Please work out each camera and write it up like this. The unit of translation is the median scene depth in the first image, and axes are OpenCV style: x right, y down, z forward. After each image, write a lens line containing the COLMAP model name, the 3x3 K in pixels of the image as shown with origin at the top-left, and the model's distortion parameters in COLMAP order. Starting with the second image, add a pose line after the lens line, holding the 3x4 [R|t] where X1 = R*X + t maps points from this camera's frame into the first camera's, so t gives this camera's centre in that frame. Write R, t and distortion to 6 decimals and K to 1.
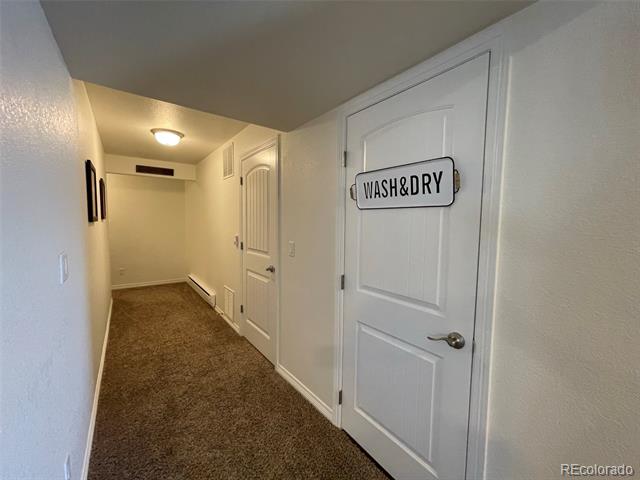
lens RADIAL K [[256.0, 0, 319.3], [0, 256.0, 240.1], [0, 0, 1]] dist [0.000305, 0.000036]
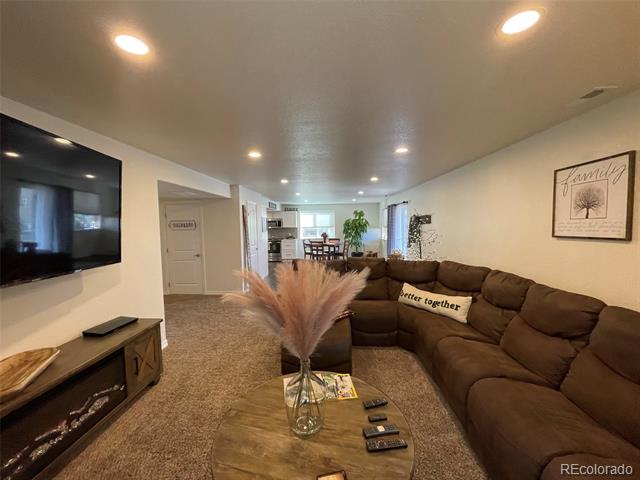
lens RADIAL K [[256.0, 0, 320.2], [0, 256.0, 241.4], [0, 0, 1]] dist [0.000305, 0.000036]
pose [[0.633832, -0.067500, 0.770520, -1.642708], [0.074623, 0.996874, 0.025944, 0.139619], [-0.769863, 0.041055, 0.636888, -3.695344]]
